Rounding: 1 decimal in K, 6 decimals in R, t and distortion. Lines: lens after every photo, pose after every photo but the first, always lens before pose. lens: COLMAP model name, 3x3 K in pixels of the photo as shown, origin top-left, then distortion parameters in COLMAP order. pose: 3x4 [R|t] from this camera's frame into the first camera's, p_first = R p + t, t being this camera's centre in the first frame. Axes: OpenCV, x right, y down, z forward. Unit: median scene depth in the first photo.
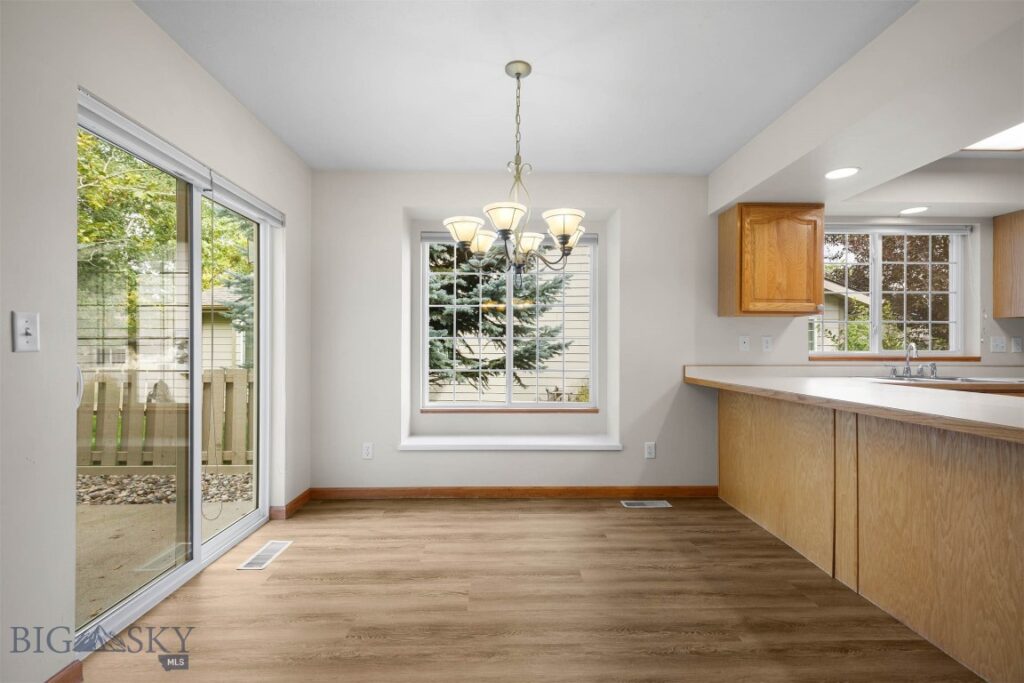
lens RADIAL K [[460.2, 0, 514.6], [0, 460.2, 347.6], [0, 0, 1]] dist [0.013419, -0.002951]
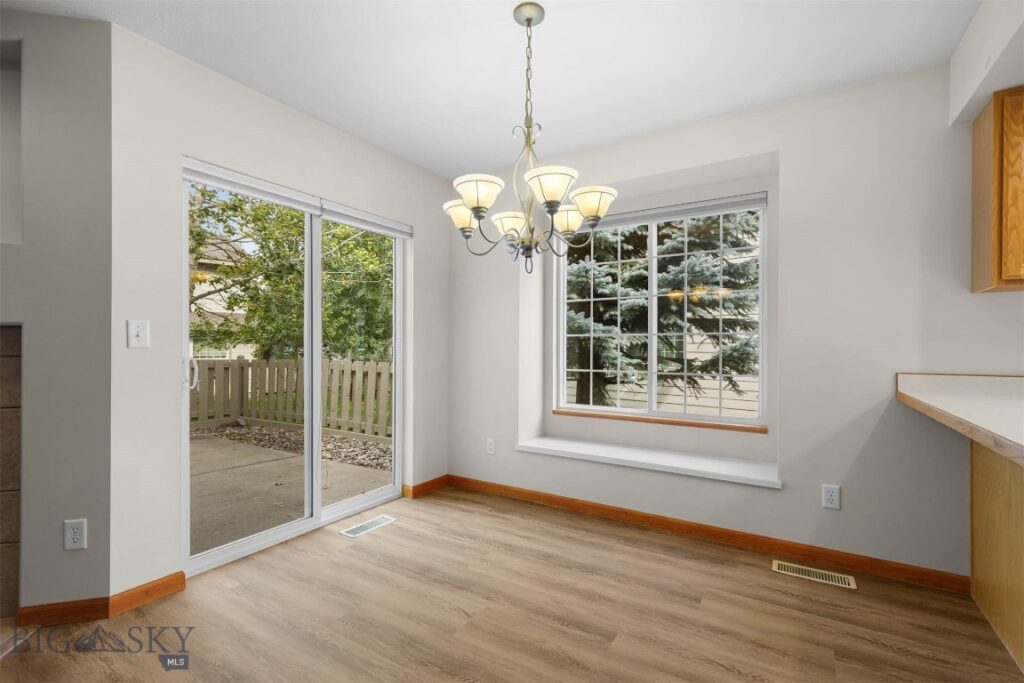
lens RADIAL K [[460.2, 0, 513.6], [0, 460.2, 346.9], [0, 0, 1]] dist [0.013419, -0.002951]
pose [[0.834006, 0.000237, -0.551756, 0.307877], [0.000525, 0.999999, 0.001222, 0.001678], [0.551756, -0.001308, 0.834005, 0.191251]]
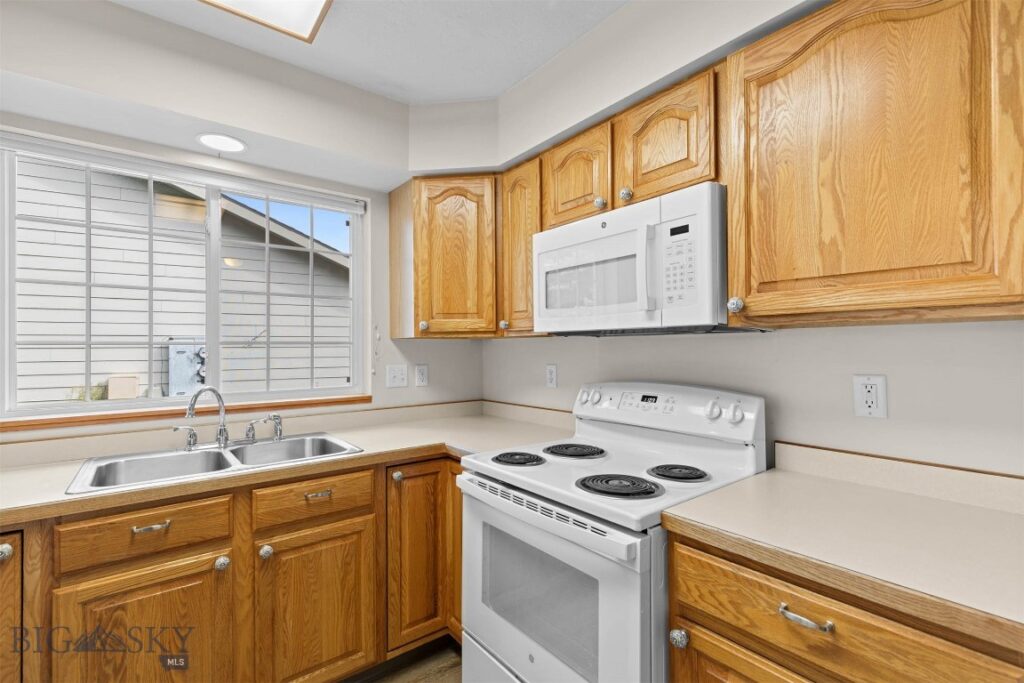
lens RADIAL K [[460.2, 0, 509.0], [0, 460.2, 345.1], [0, 0, 1]] dist [0.013419, -0.002951]
pose [[0.812566, -0.005298, 0.582845, 0.869362], [0.010232, 0.999934, -0.005176, -0.053814], [-0.582779, 0.010170, 0.812567, 0.380736]]
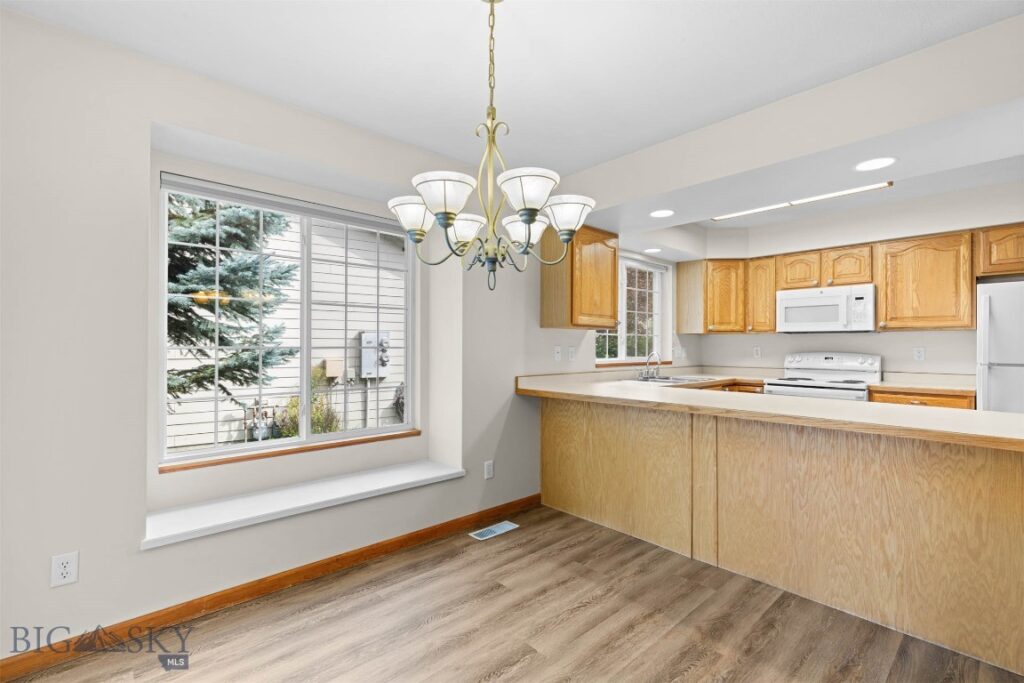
lens RADIAL K [[460.2, 0, 514.6], [0, 460.2, 342.5], [0, 0, 1]] dist [0.013419, -0.002951]
pose [[0.756346, 0.005066, 0.654152, -0.299146], [-0.001123, 0.999979, -0.006447, -0.029840], [-0.654171, 0.004142, 0.756336, 0.291294]]
